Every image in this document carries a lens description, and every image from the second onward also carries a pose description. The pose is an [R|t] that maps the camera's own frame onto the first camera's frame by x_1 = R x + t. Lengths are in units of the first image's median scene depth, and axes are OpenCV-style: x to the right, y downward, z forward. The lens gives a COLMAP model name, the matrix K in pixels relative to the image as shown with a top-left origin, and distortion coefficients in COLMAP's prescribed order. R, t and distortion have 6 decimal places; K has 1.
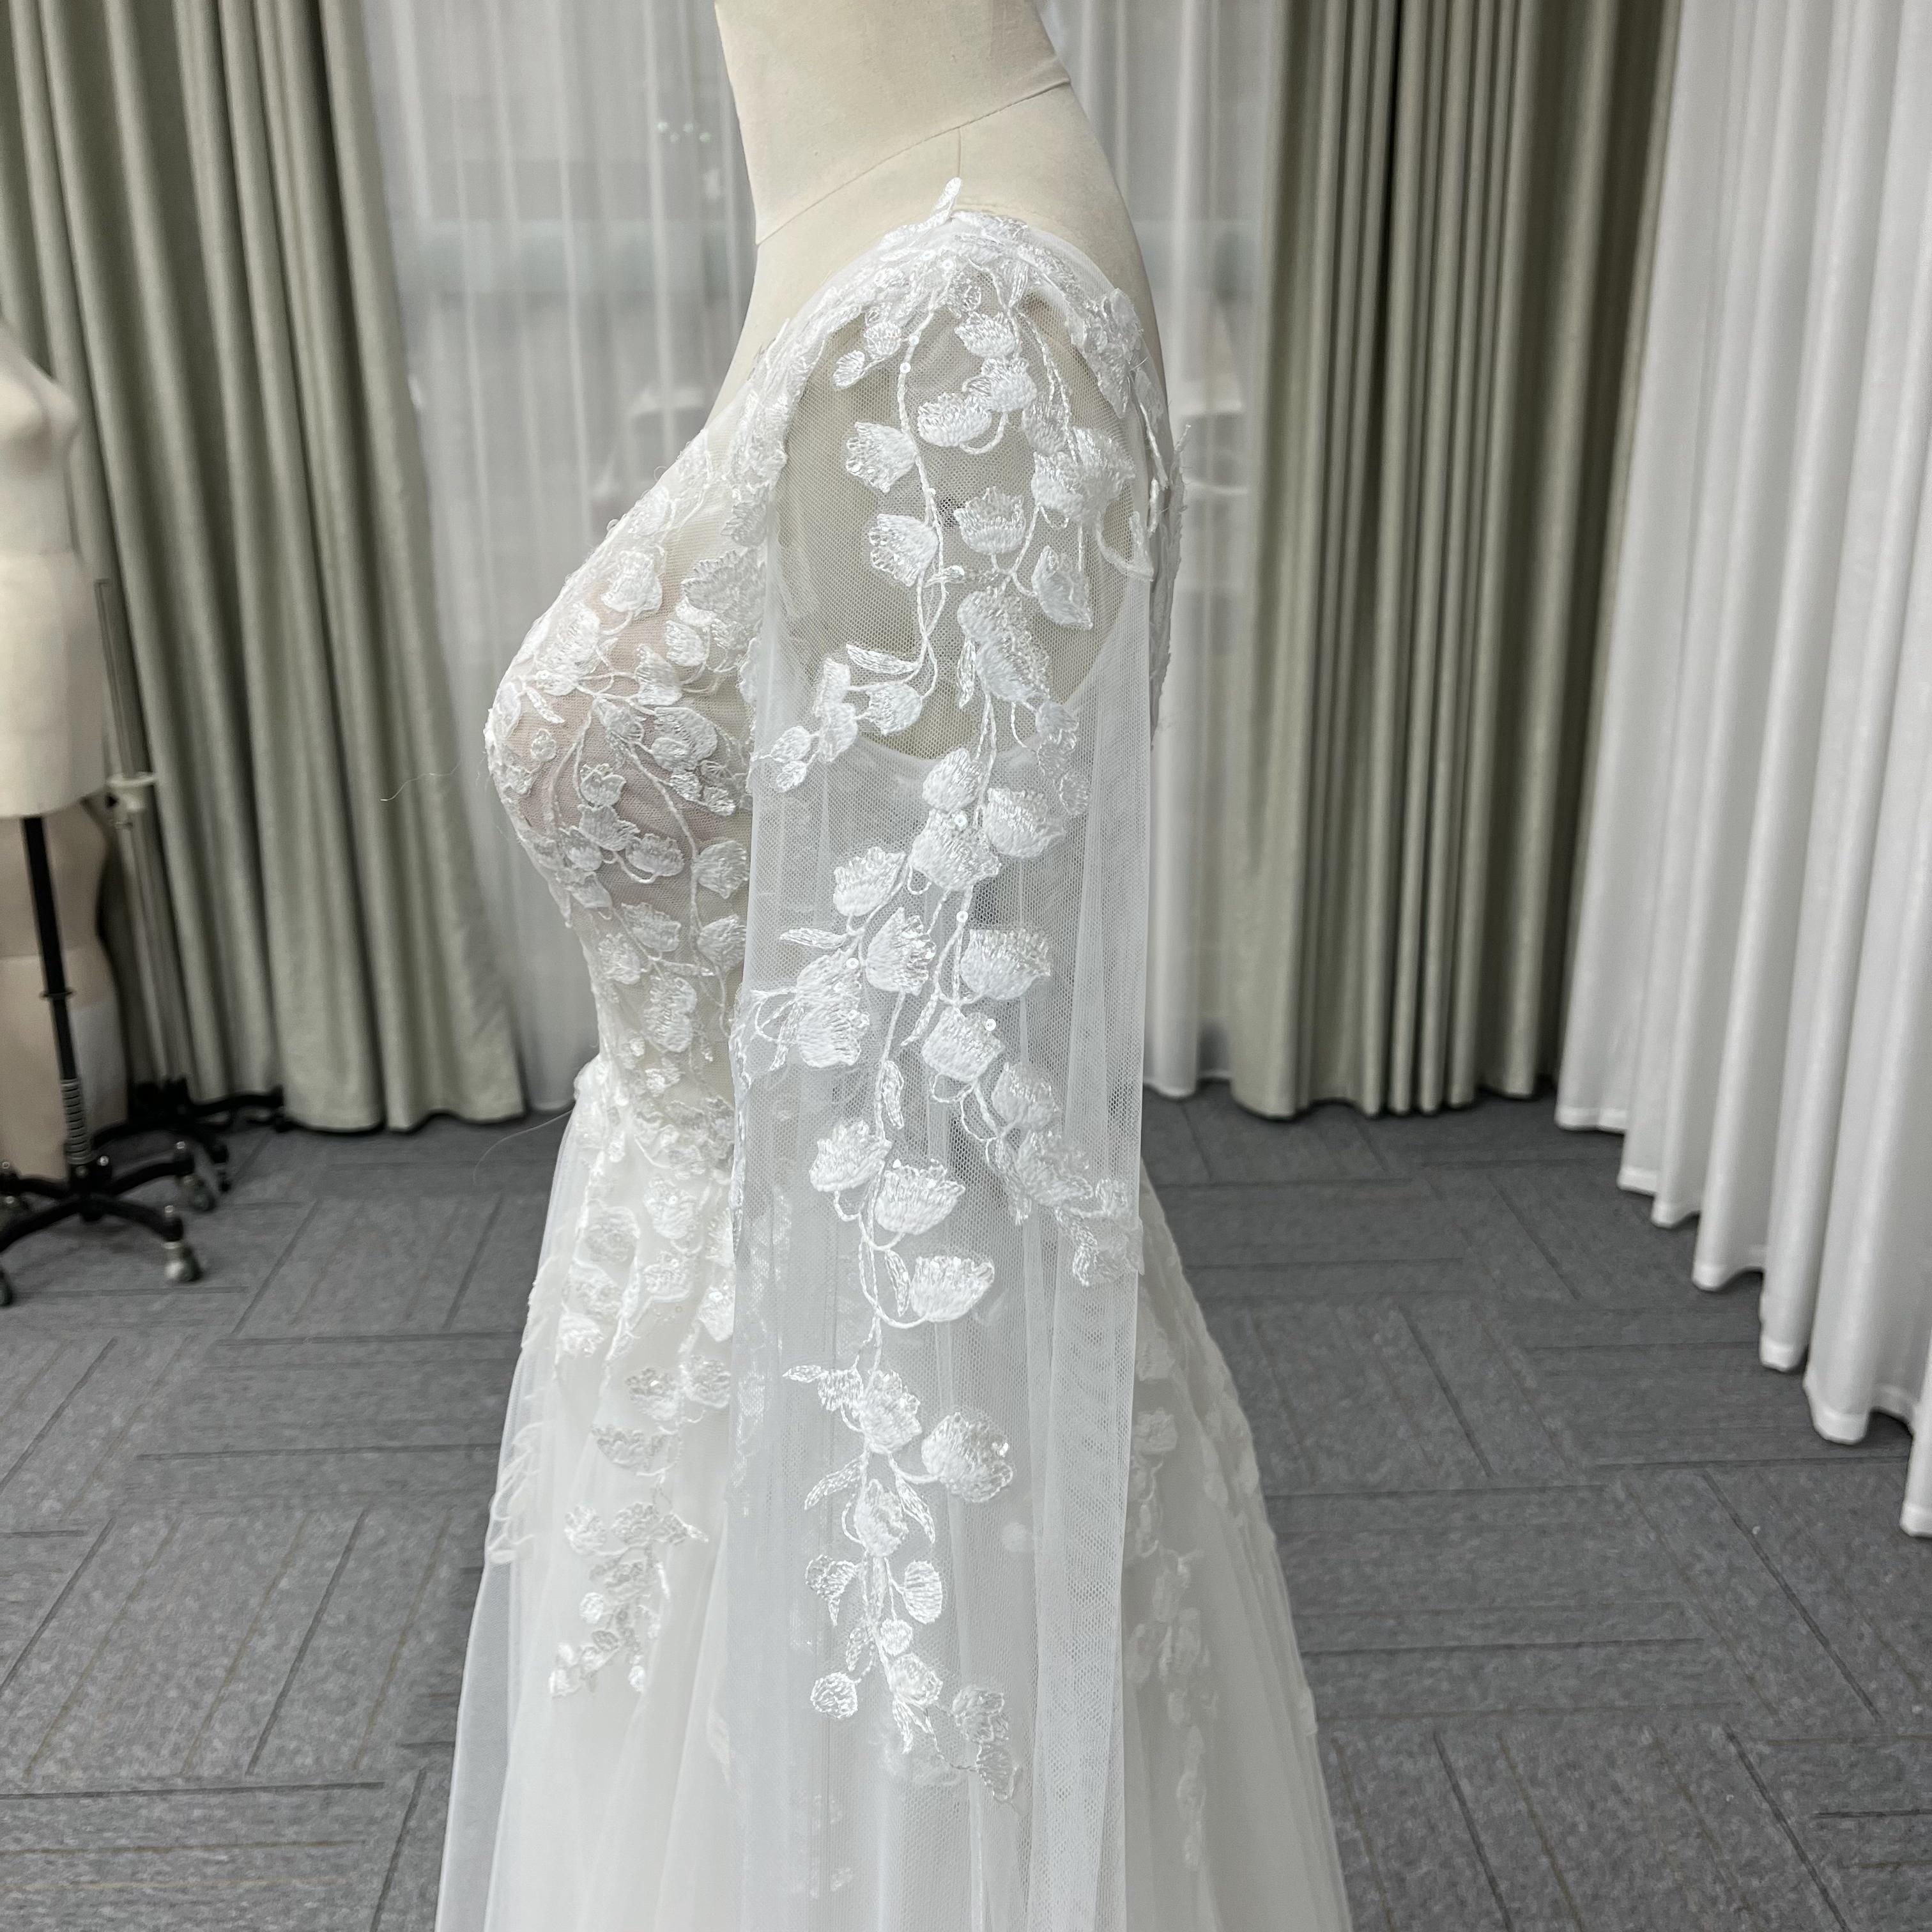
lens RADIAL K [[1929.9, 0, 975.9], [0, 1929.9, 979.4], [0, 0, 1]] dist [0.017181, 0.000000]
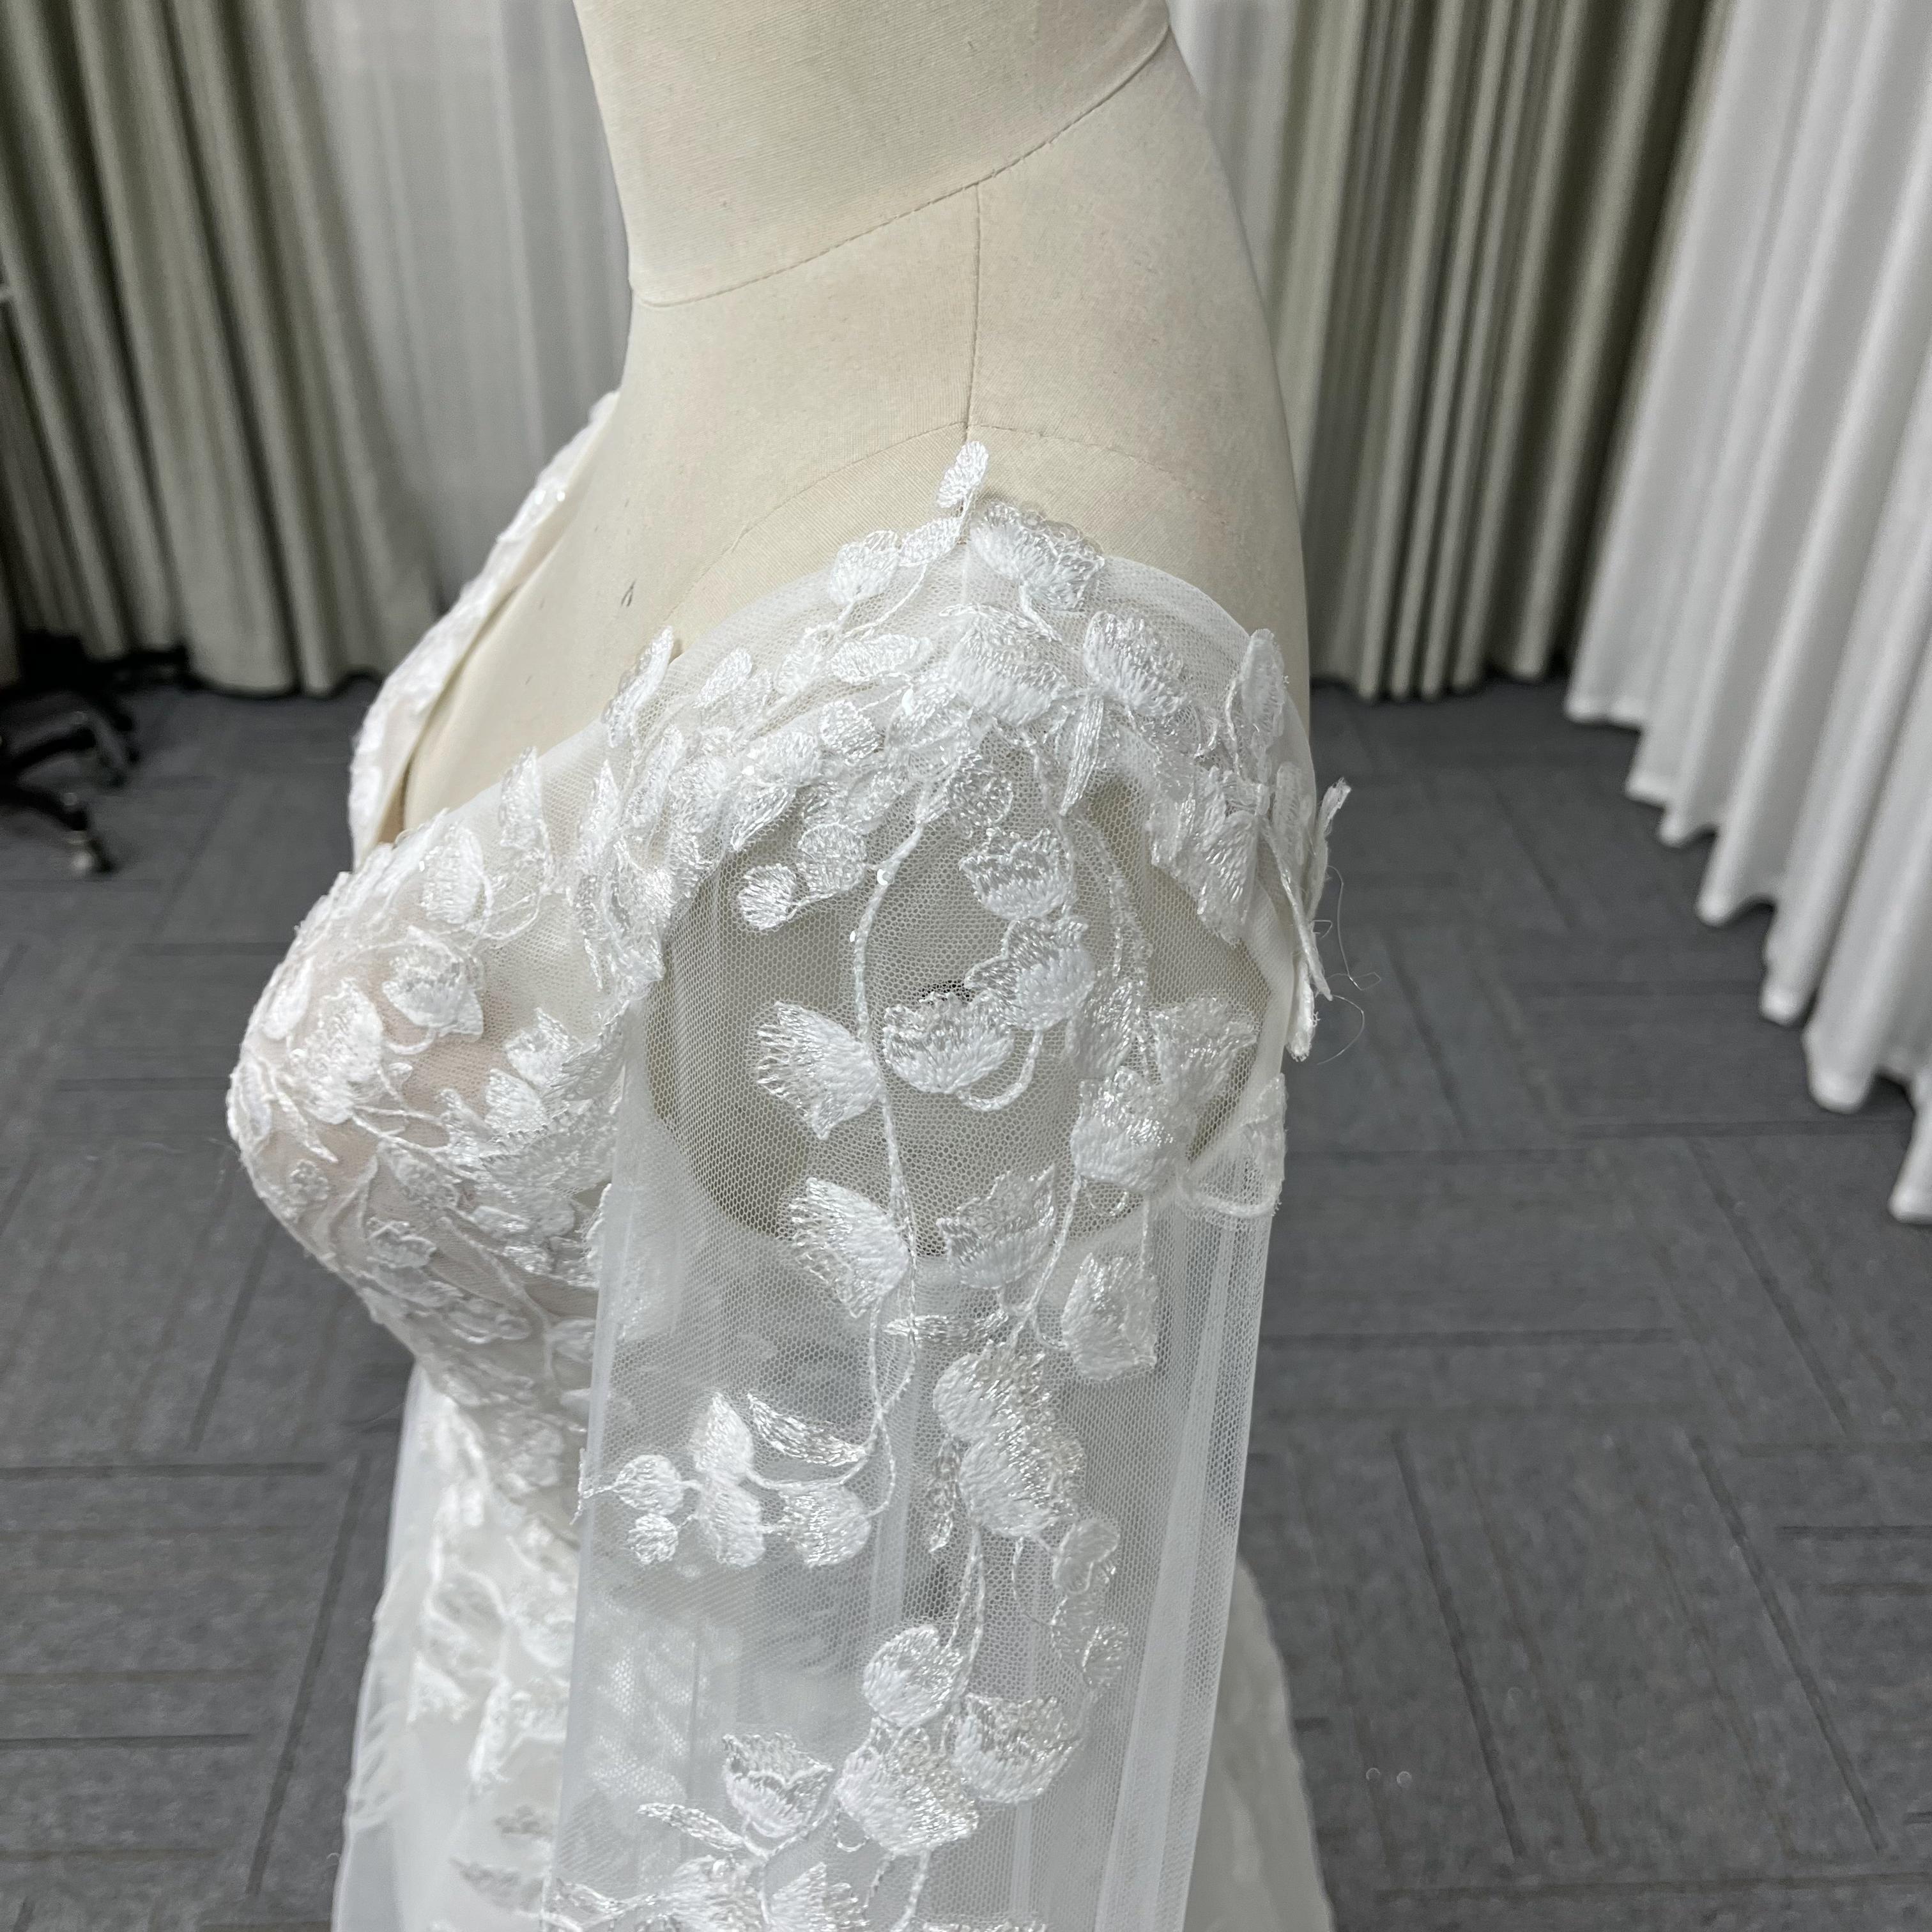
lens RADIAL K [[1929.9, 0, 941.6], [0, 1929.9, 921.0], [0, 0, 1]] dist [0.017181, 0.000000]
pose [[0.999774, 0.020313, 0.006262, -0.004933], [-0.021253, 0.960591, 0.277153, -0.123059], [-0.000385, -0.277223, 0.960805, 0.123978]]
